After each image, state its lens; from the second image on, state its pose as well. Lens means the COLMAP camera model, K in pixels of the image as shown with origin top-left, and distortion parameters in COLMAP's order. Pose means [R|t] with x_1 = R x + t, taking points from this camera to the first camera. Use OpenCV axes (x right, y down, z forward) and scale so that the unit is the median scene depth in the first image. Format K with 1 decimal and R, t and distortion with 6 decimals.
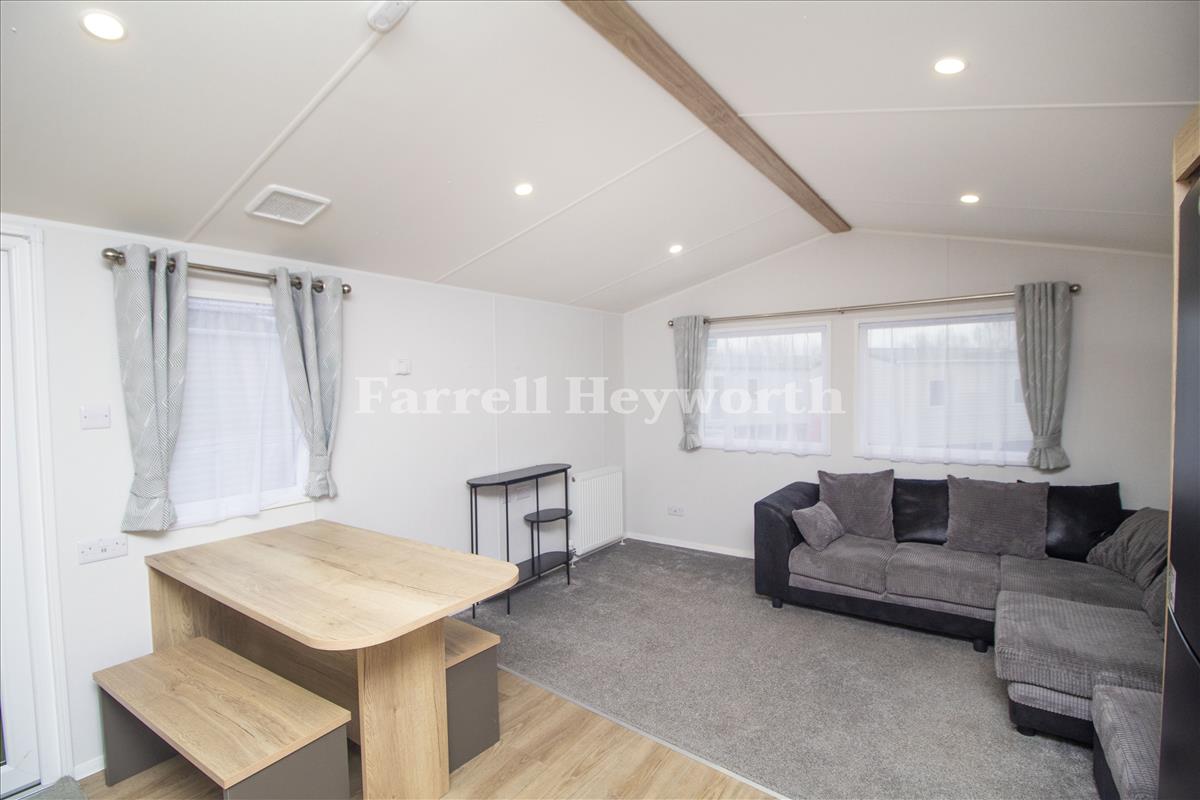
lens RADIAL K [[557.9, 0, 597.9], [0, 557.9, 403.3], [0, 0, 1]] dist [-0.000395, -0.012621]
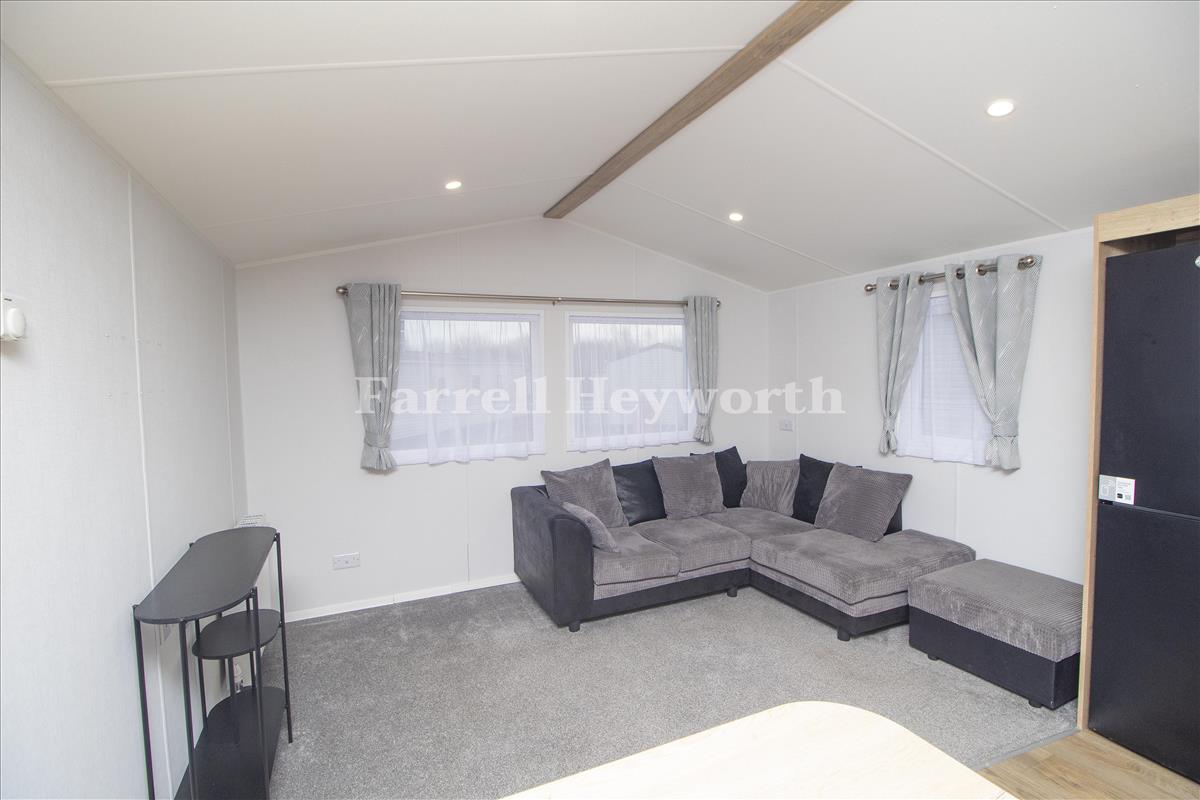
lens RADIAL K [[557.9, 0, 597.9], [0, 557.9, 403.3], [0, 0, 1]] dist [-0.000395, -0.012621]
pose [[0.520609, -0.042515, 0.852736, -0.407662], [0.043778, 0.998775, 0.023069, -0.010787], [-0.852672, 0.025321, 0.521832, 0.518780]]
